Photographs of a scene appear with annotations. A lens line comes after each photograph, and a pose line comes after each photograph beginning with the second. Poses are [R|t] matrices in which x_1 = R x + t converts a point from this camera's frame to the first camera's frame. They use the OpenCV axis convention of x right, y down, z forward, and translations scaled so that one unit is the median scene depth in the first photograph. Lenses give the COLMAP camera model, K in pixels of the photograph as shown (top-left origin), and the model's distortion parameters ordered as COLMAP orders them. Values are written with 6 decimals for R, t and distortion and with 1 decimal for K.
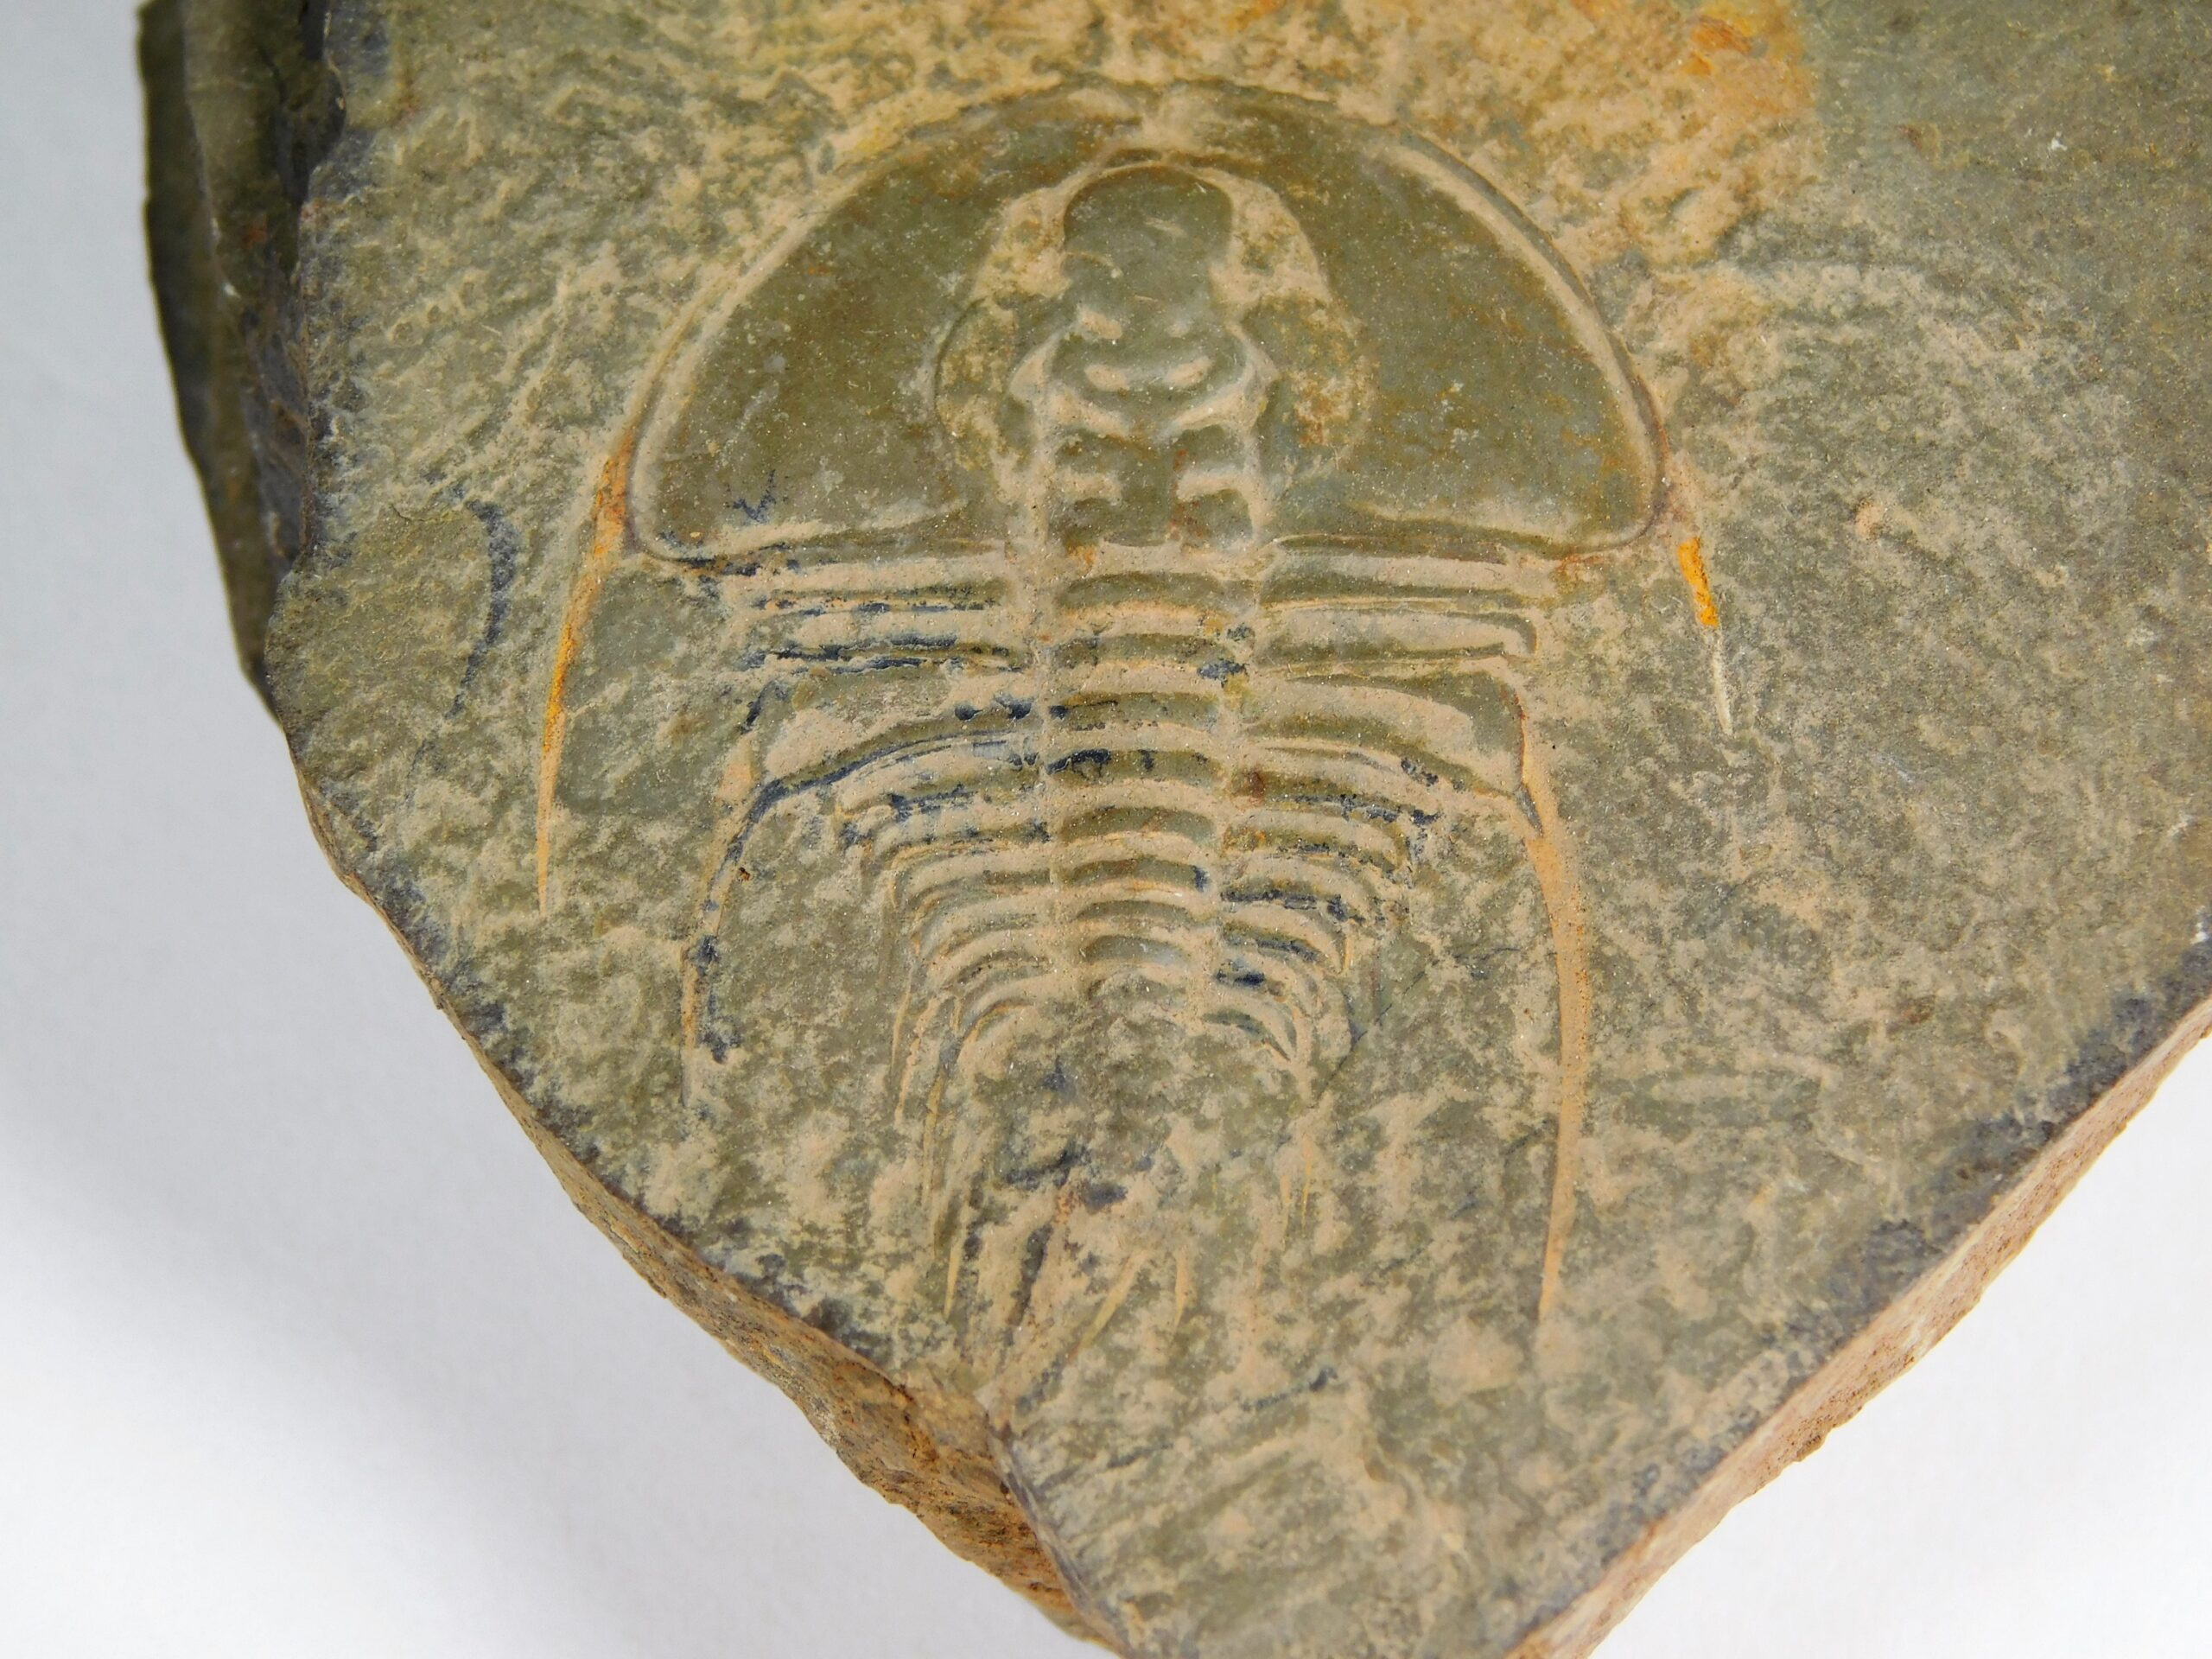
lens RADIAL K [[8926.0, 0, 1106.0], [0, 8926.0, 829.5], [0, 0, 1]] dist [0.385224, -14.269243]
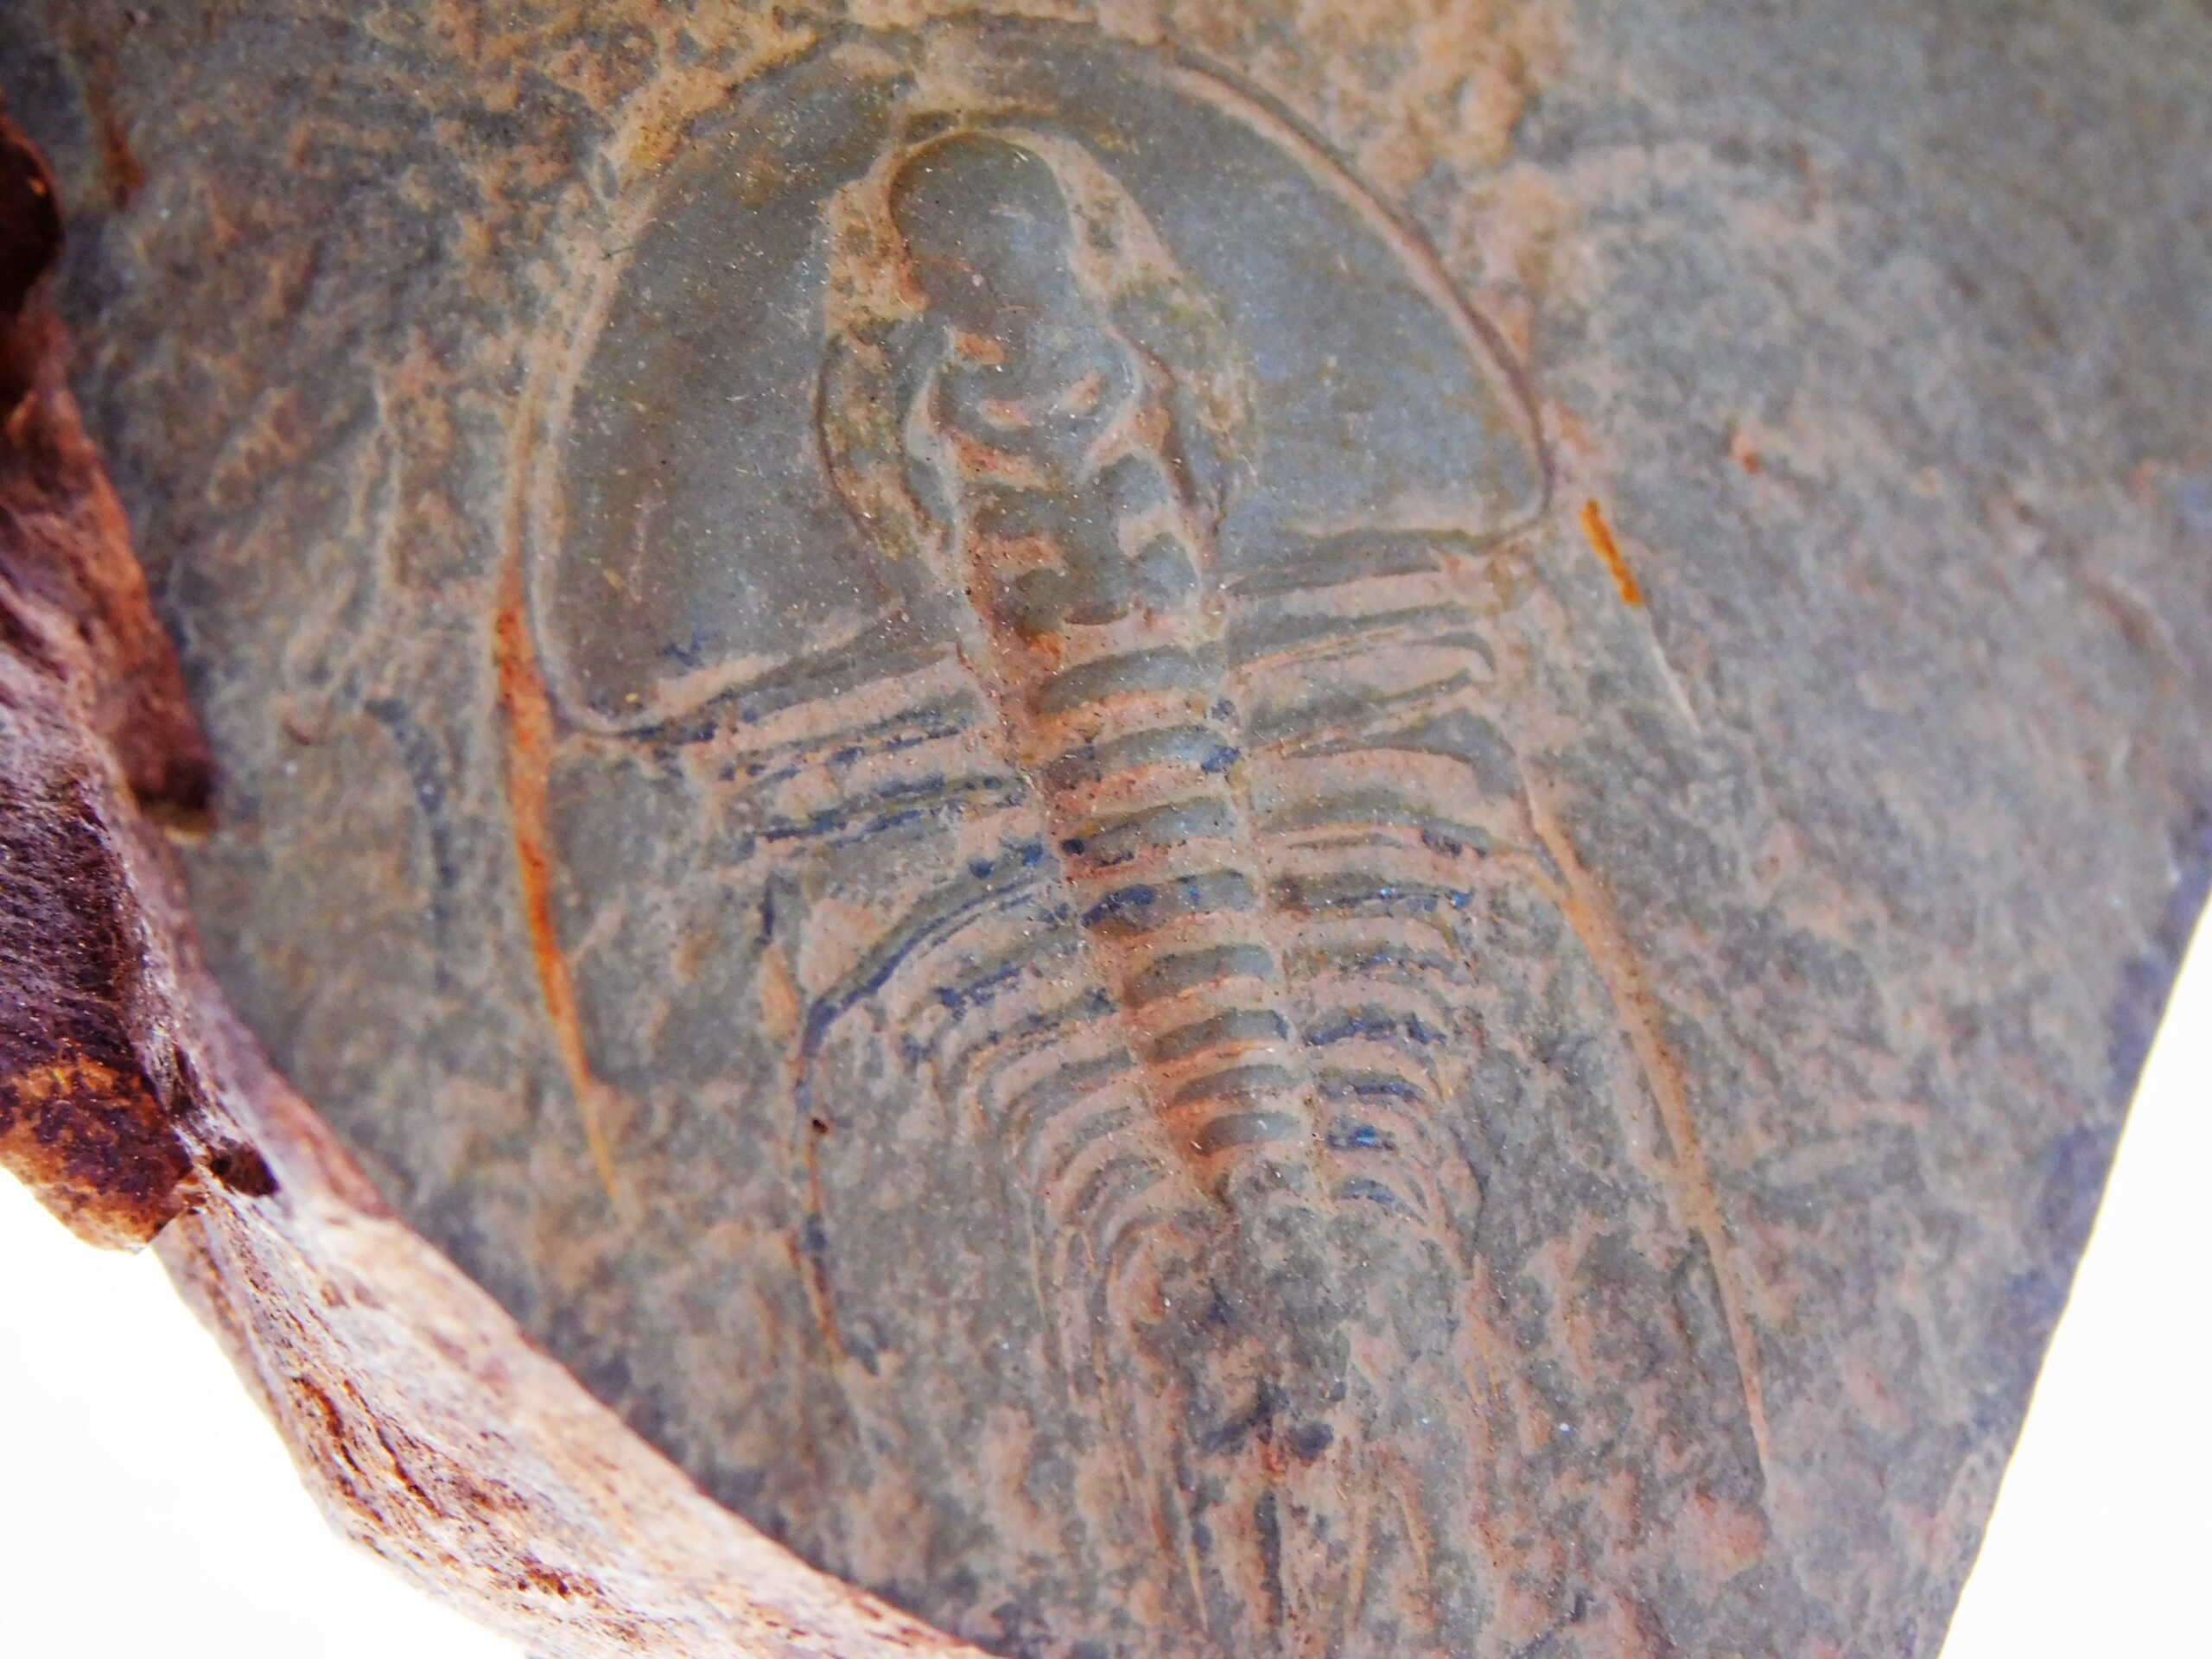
lens RADIAL K [[8926.0, 0, 1106.0], [0, 8926.0, 829.5], [0, 0, 1]] dist [0.385224, -14.269243]
pose [[0.790998, -0.174641, 0.586363, -0.474140], [0.093994, 0.981705, 0.165591, -0.147607], [-0.604555, -0.075867, 0.792942, 0.362644]]
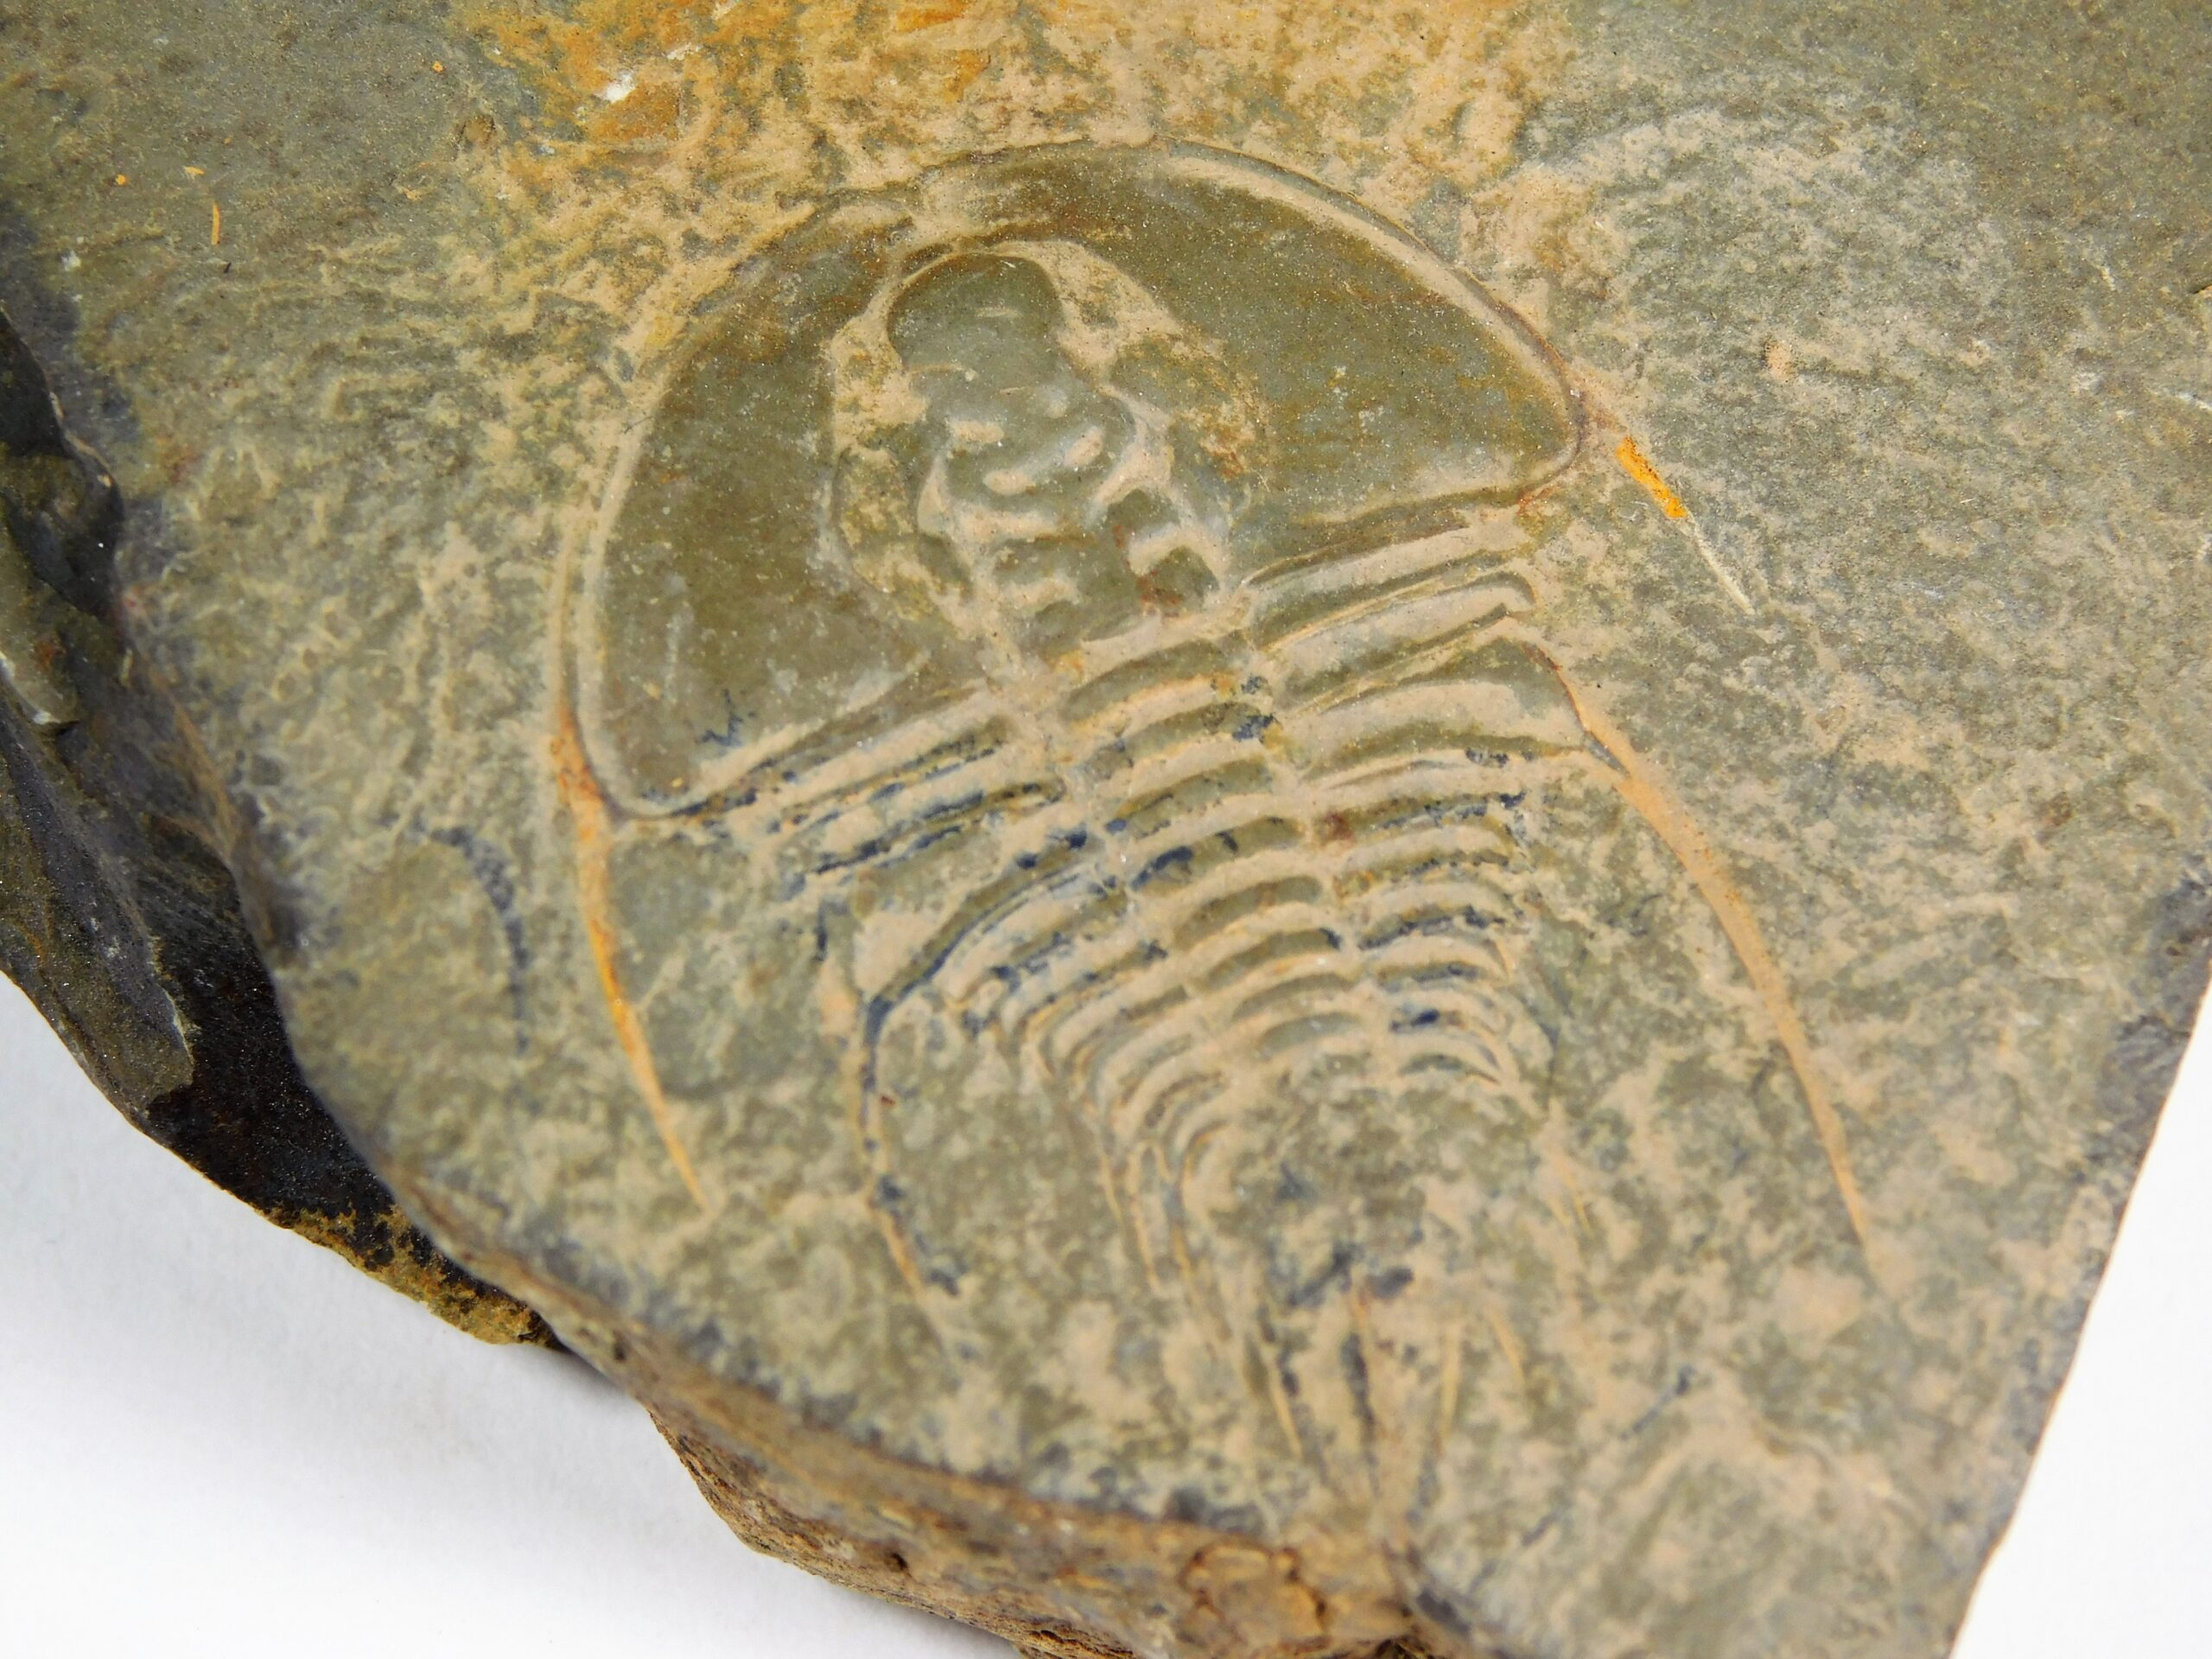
lens RADIAL K [[8926.0, 0, 1106.0], [0, 8926.0, 829.5], [0, 0, 1]] dist [0.385224, -14.269243]
pose [[0.899302, -0.335545, 0.280475, -0.268971], [0.343256, 0.938967, 0.022730, -0.034538], [-0.270984, 0.075834, 0.959592, 0.103754]]
